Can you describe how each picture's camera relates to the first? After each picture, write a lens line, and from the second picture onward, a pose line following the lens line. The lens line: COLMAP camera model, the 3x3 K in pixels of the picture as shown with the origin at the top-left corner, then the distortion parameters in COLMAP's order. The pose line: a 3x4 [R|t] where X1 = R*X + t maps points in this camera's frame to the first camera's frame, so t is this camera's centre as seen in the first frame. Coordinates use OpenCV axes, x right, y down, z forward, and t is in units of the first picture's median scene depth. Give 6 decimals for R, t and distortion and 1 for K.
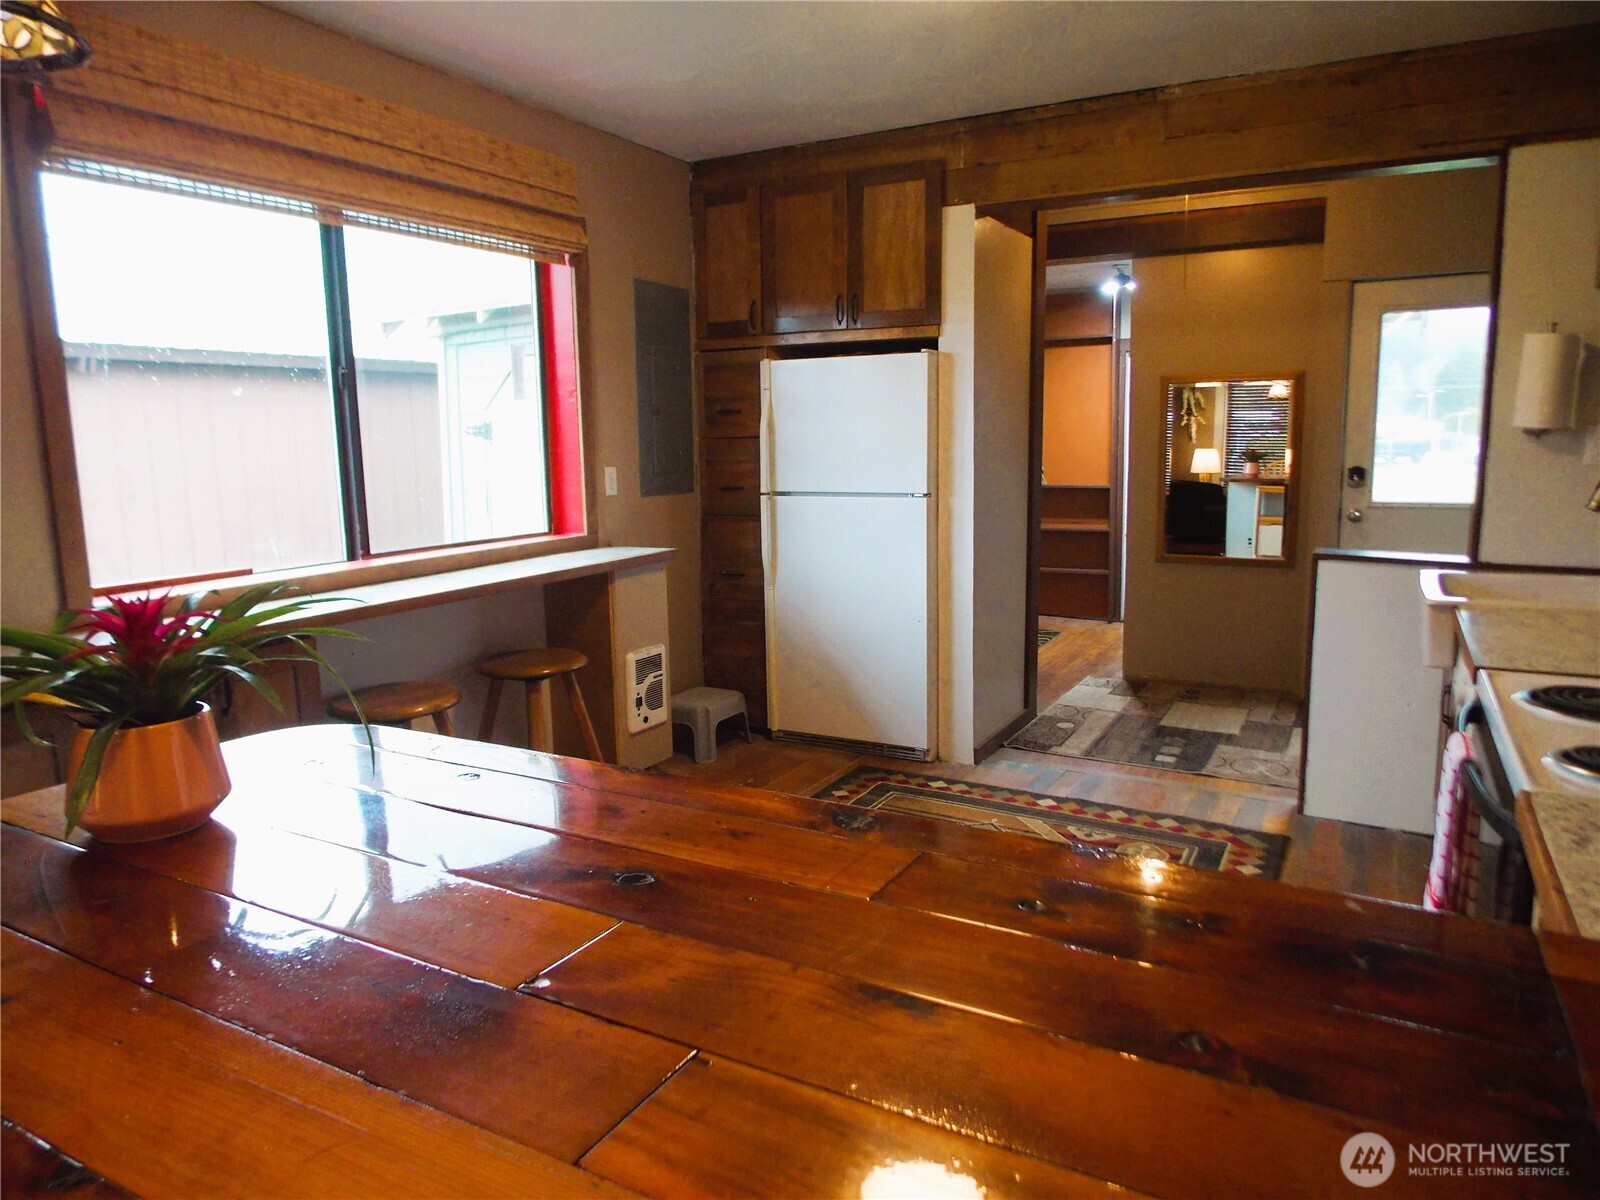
lens RADIAL K [[1052.2, 0, 812.8], [0, 1052.2, 599.3], [0, 0, 1]] dist [-0.019096, 0.003465]
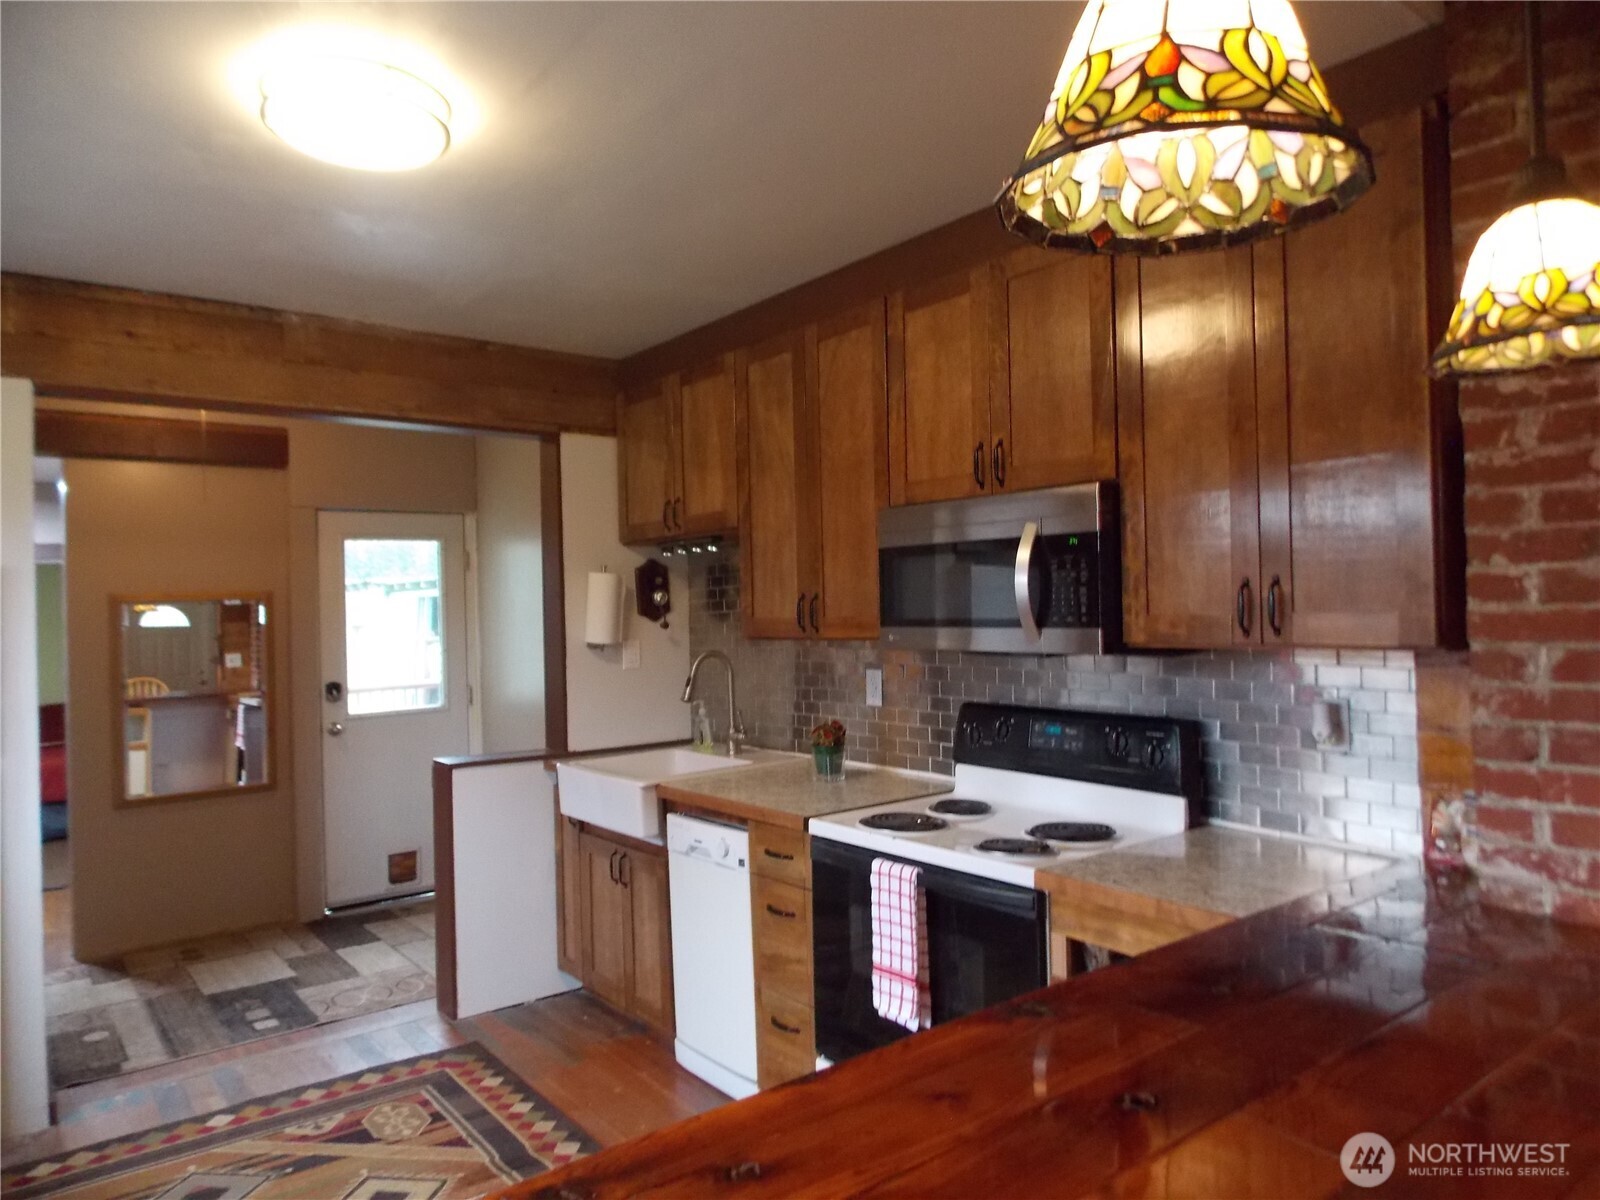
lens RADIAL K [[1052.2, 0, 815.3], [0, 1052.2, 591.9], [0, 0, 1]] dist [-0.019096, 0.003465]
pose [[0.366730, 0.018196, 0.930150, -0.351773], [0.170203, 0.981622, -0.086309, -0.055787], [-0.914626, 0.189966, 0.356893, 0.220235]]
